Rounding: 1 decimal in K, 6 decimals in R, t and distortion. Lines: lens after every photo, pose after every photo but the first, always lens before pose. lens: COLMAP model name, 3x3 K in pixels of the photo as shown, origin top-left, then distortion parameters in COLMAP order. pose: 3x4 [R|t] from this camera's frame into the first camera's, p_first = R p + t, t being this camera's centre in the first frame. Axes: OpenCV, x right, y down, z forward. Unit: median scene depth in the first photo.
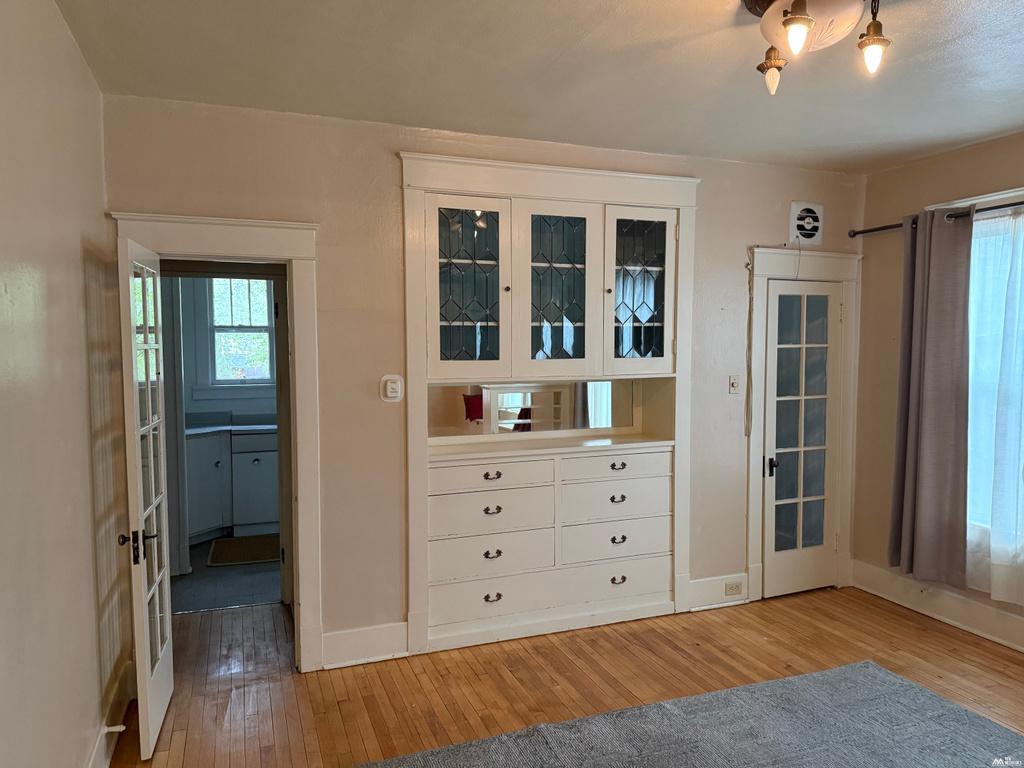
lens RADIAL K [[696.2, 0, 513.0], [0, 696.2, 373.5], [0, 0, 1]] dist [0.113115, -0.158034]
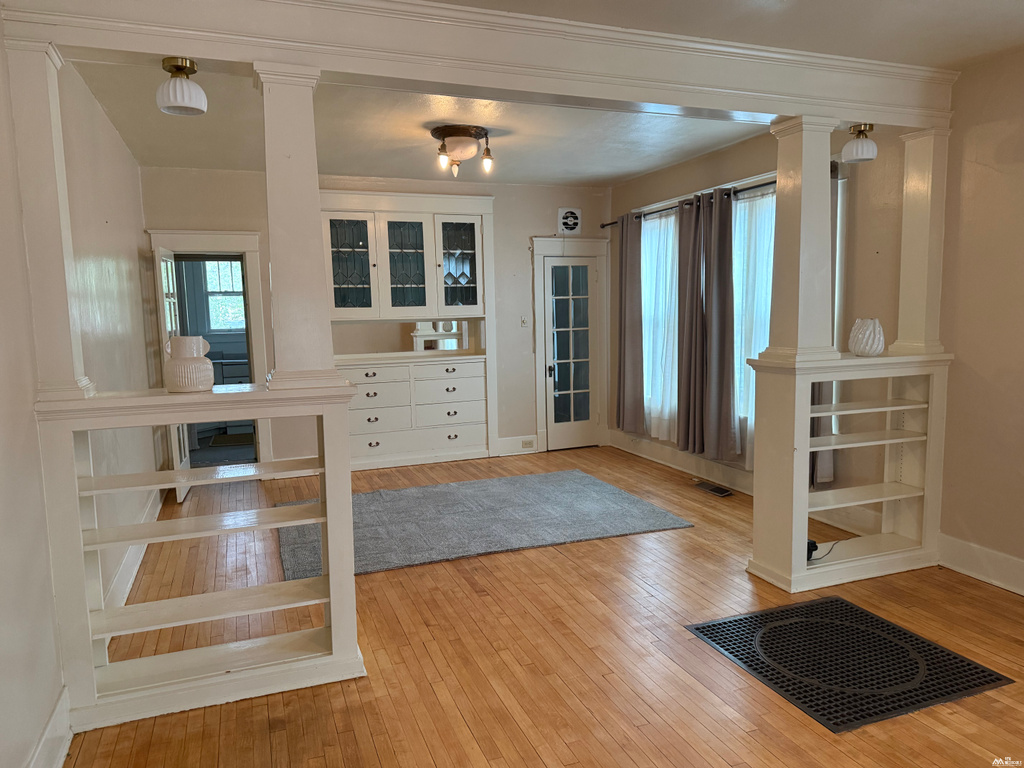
lens RADIAL K [[694.2, 0, 512.0], [0, 694.2, 384.0], [0, 0, 1]] dist [0.100937, -0.161953]
pose [[0.999820, -0.018535, -0.003959, 0.301215], [0.018752, 0.997740, 0.064517, 0.059358], [0.002754, -0.064580, 0.997909, -0.666772]]
